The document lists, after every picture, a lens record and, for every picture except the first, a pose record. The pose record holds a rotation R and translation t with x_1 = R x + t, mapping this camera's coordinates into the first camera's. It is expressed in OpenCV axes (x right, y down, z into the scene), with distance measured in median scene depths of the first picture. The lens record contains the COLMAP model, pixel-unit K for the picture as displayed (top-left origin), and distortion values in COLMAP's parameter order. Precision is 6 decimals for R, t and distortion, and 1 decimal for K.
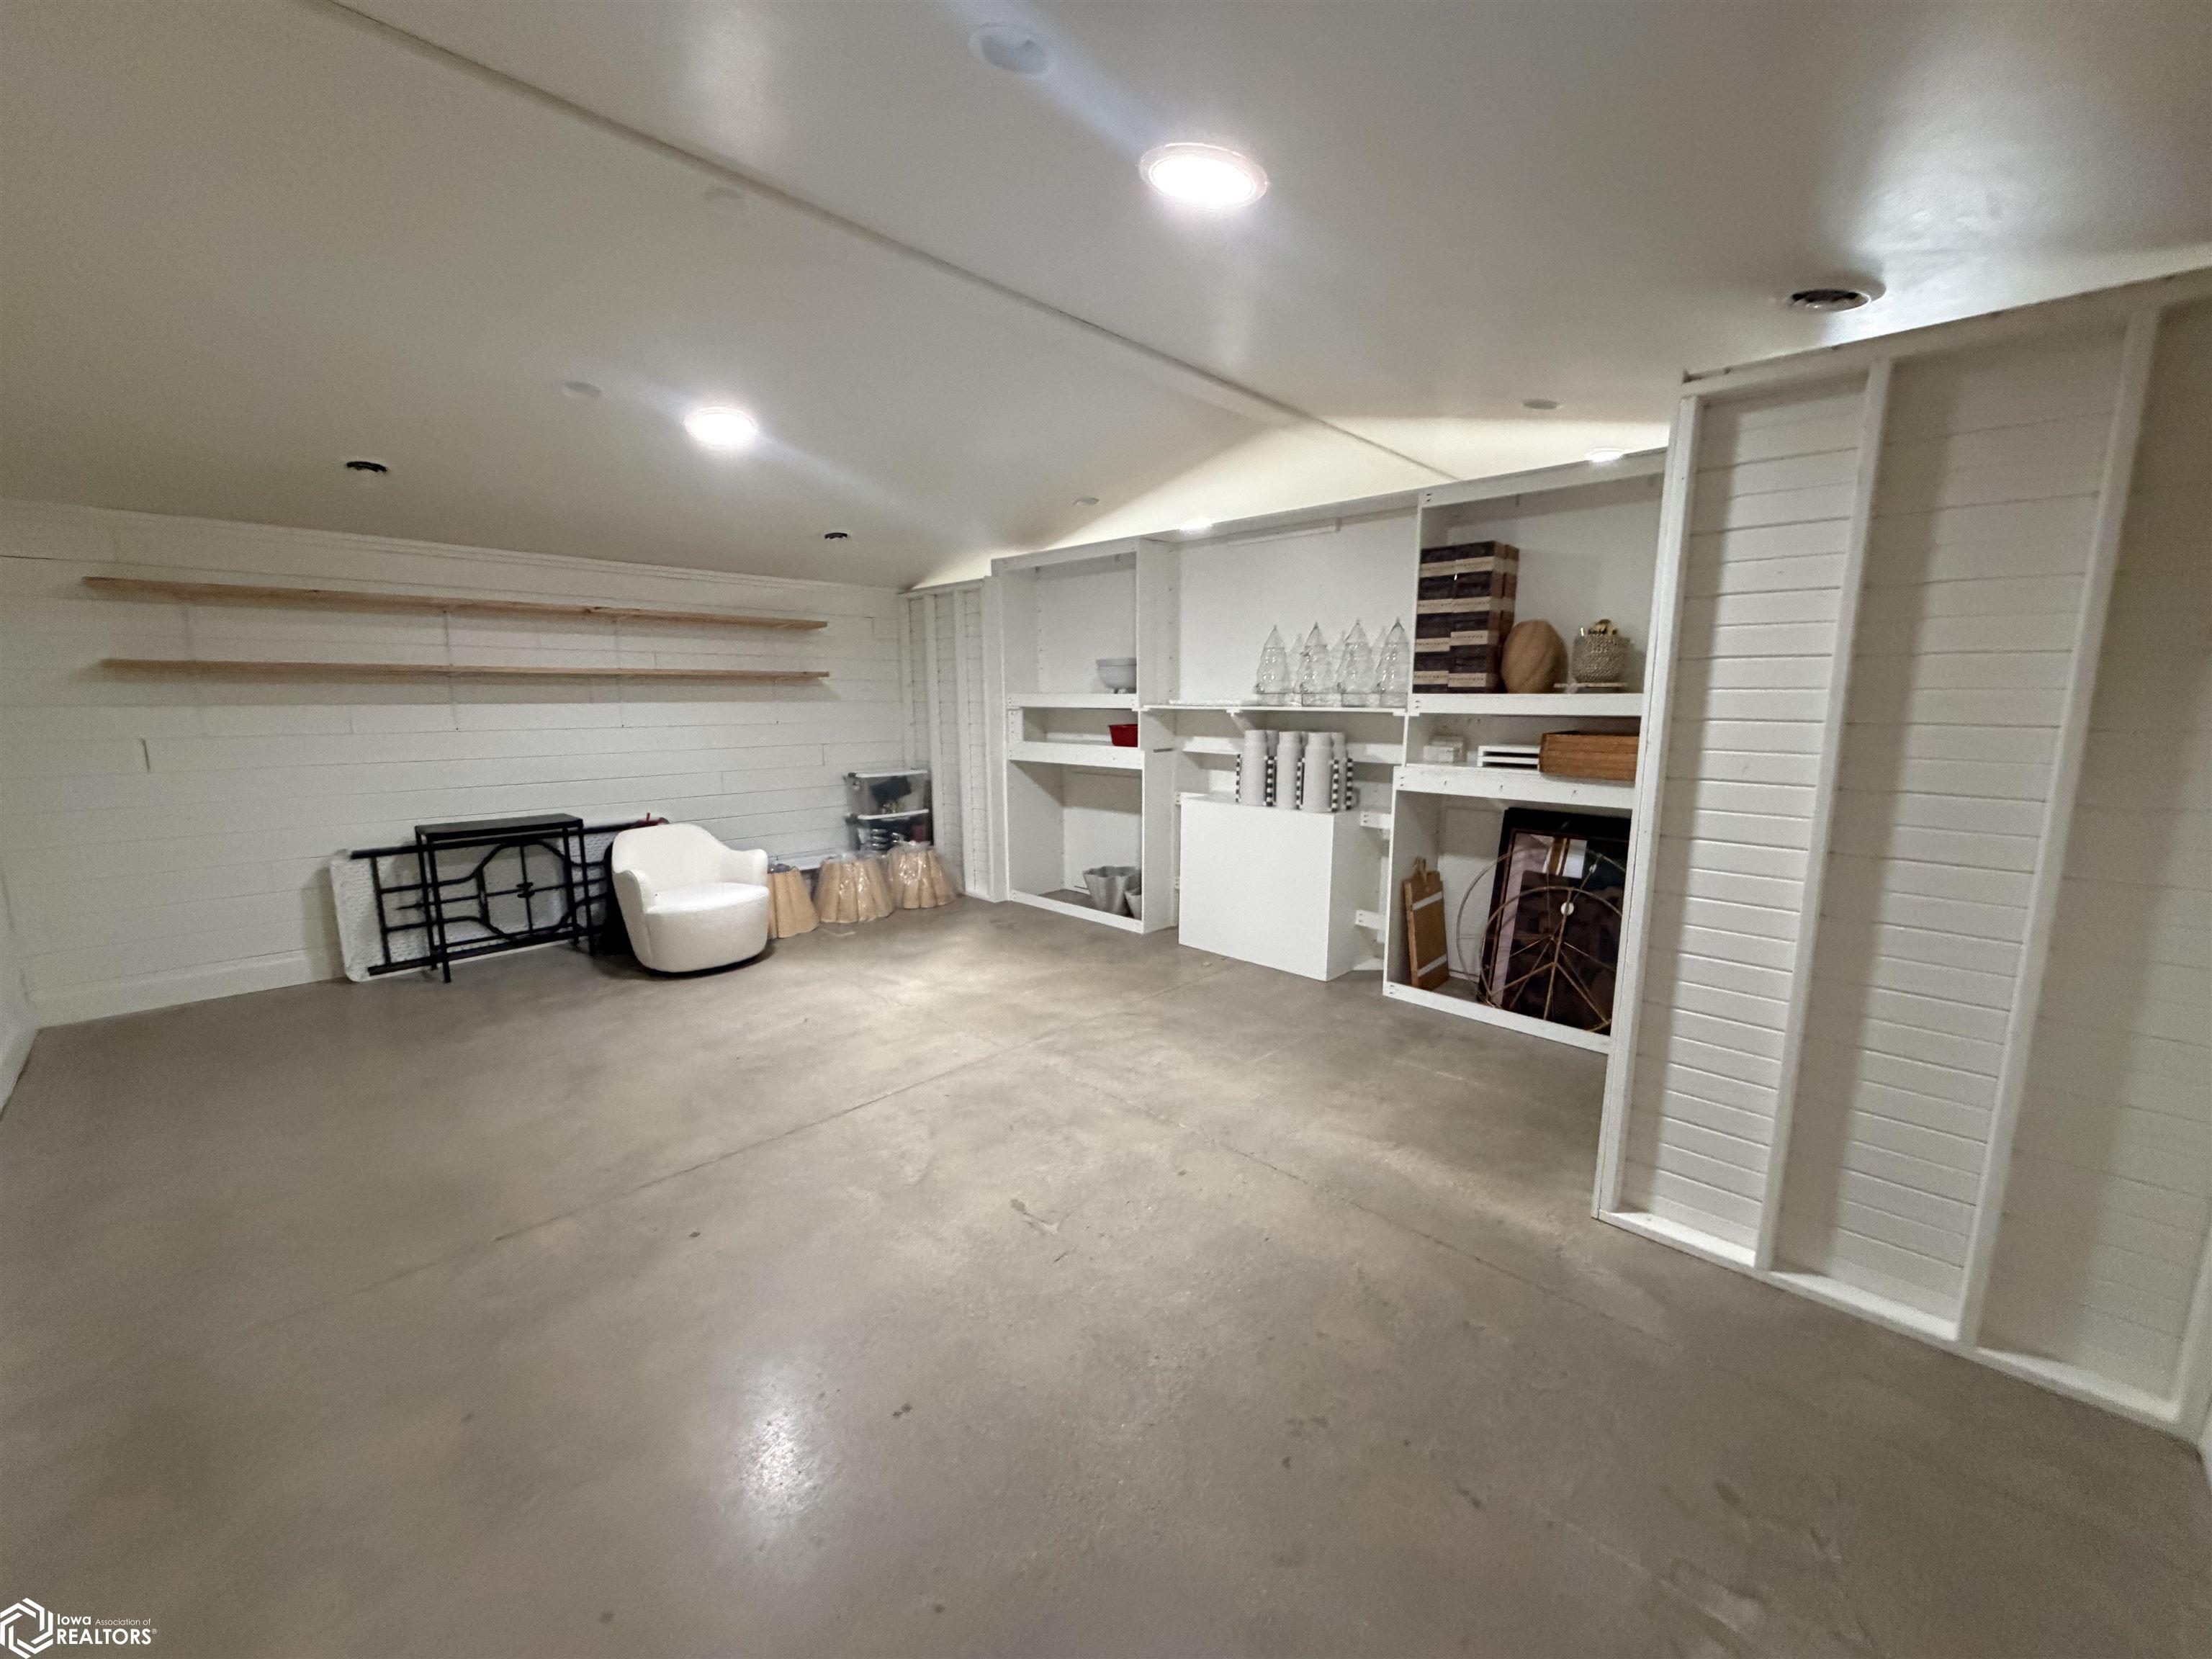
lens RADIAL K [[876.8, 0, 1101.6], [0, 876.8, 832.1], [0, 0, 1]] dist [-0.000522, 0.000173]
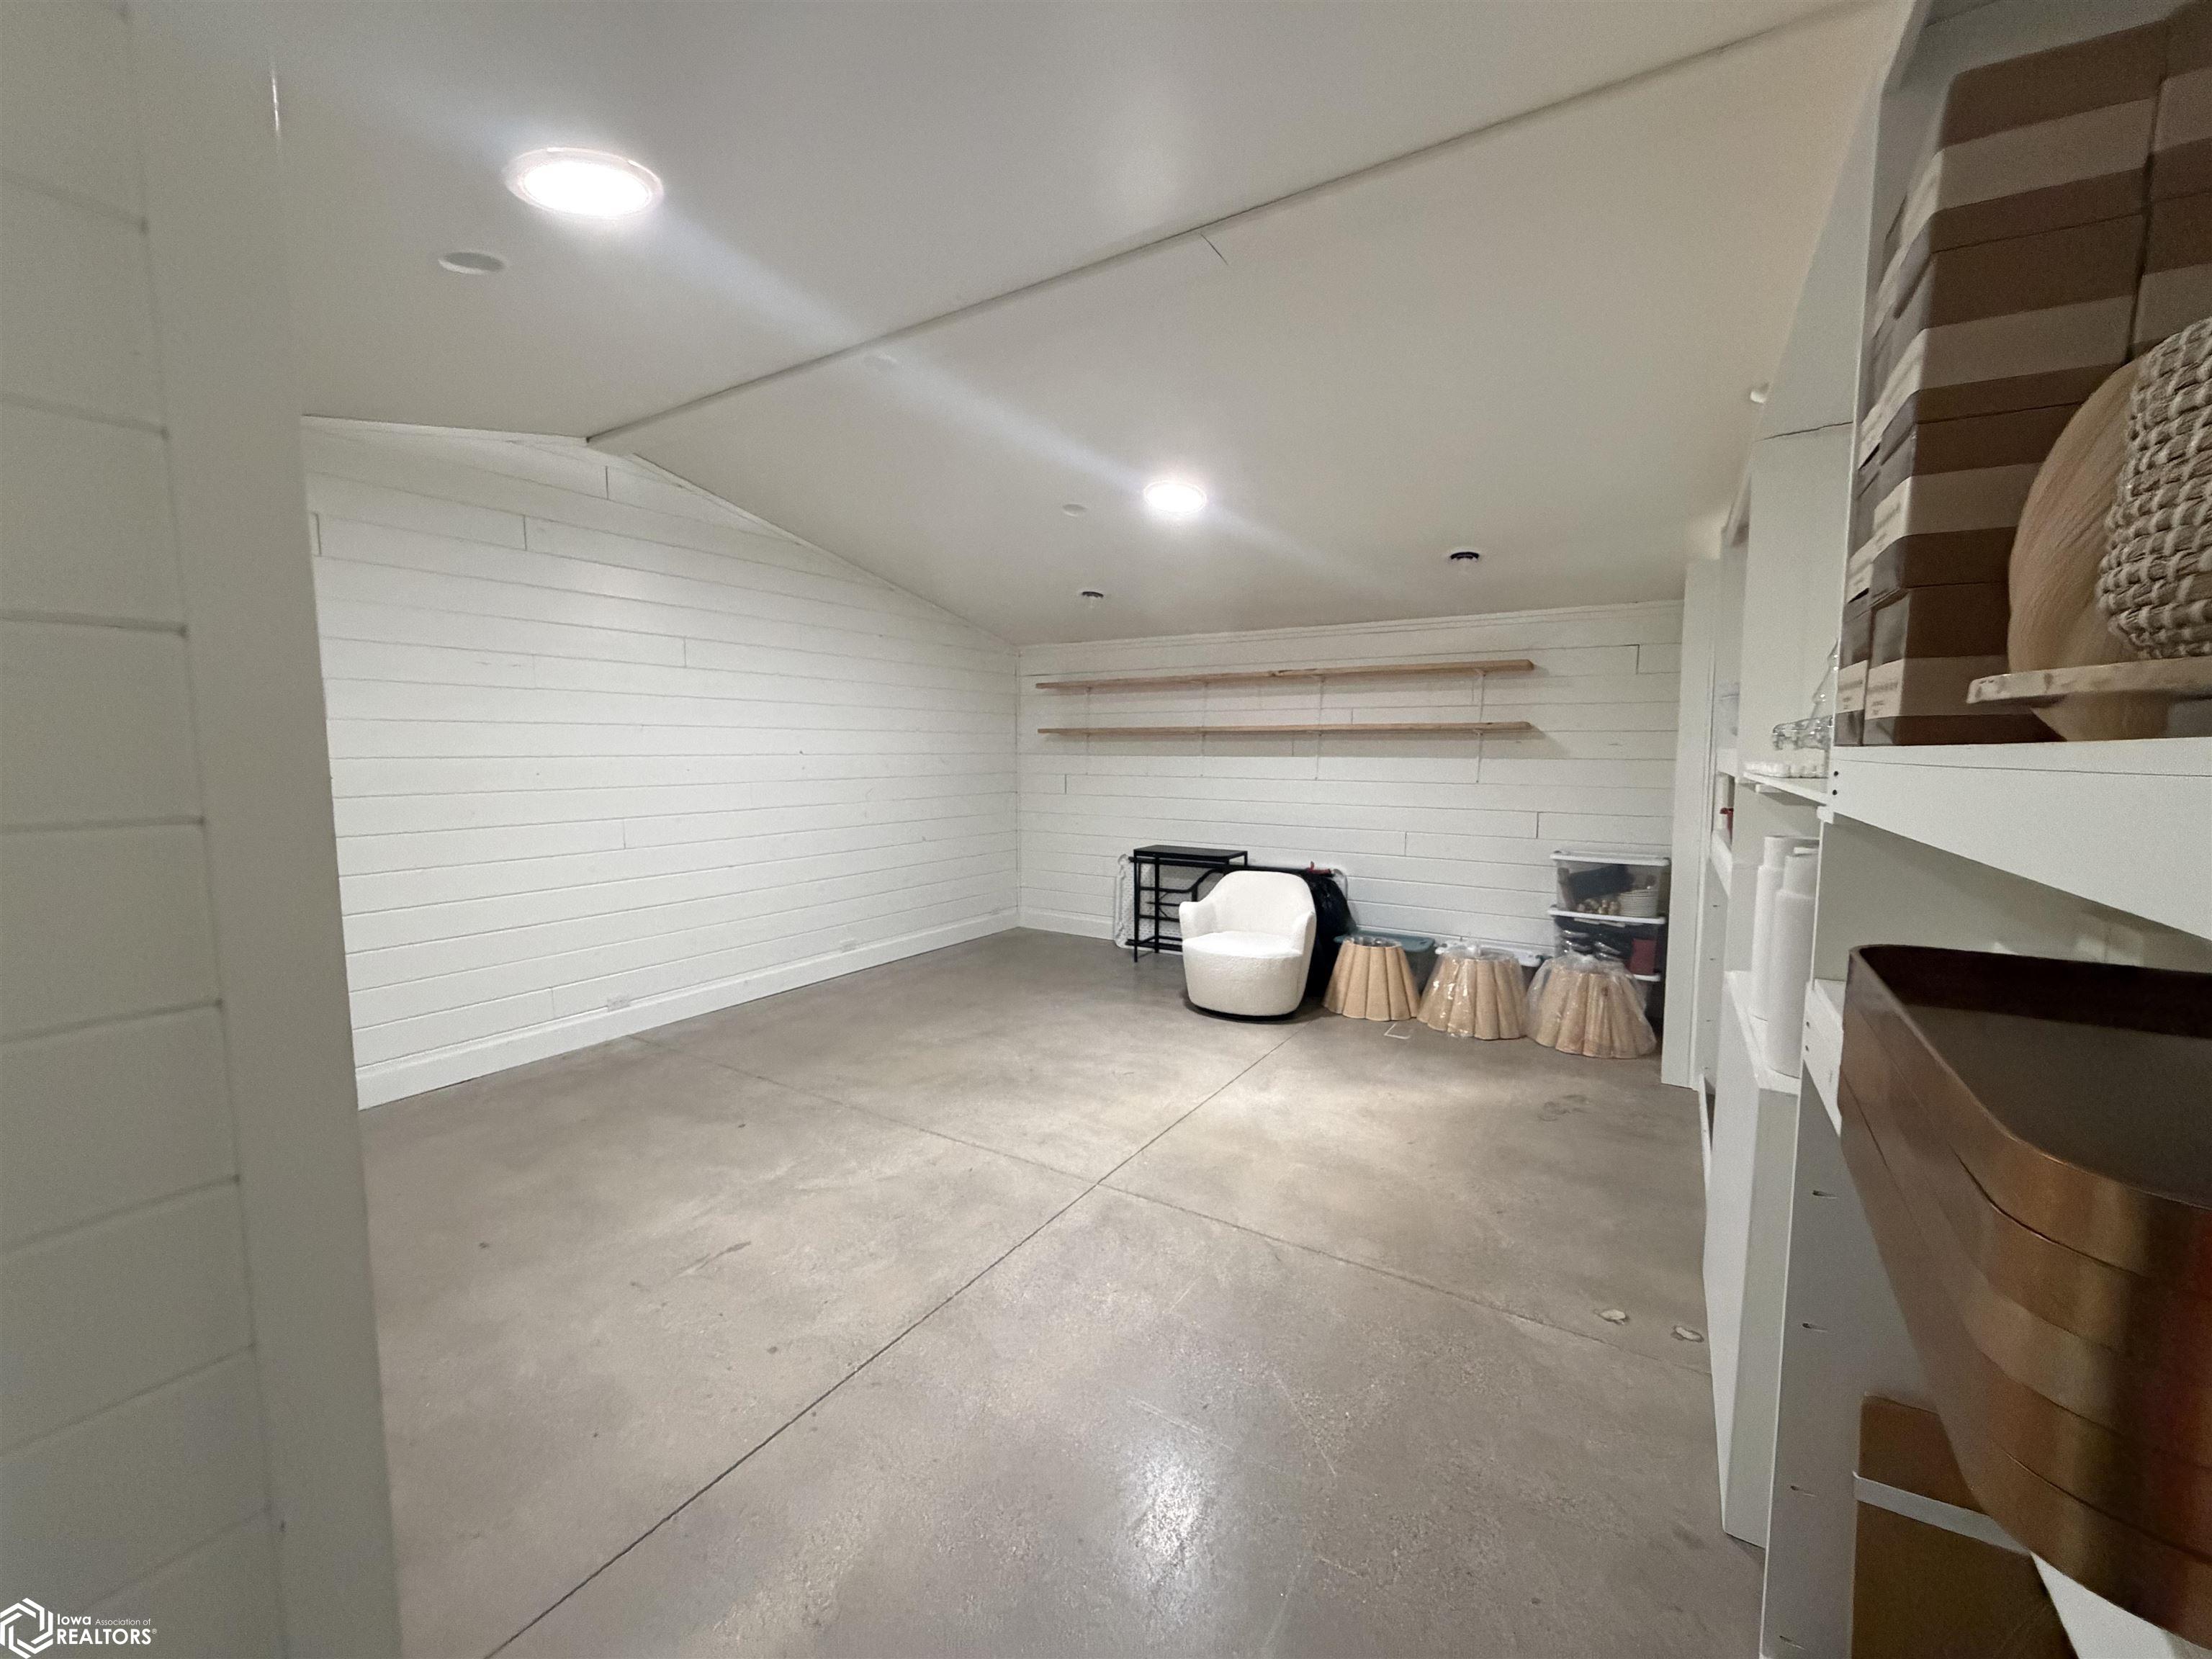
lens RADIAL K [[876.8, 0, 1101.6], [0, 876.8, 832.1], [0, 0, 1]] dist [-0.000522, 0.000173]
pose [[0.211111, 0.093063, -0.973022, 0.556227], [-0.154910, 0.986062, 0.060700, -0.102843], [0.965109, 0.137917, 0.222585, 0.661764]]
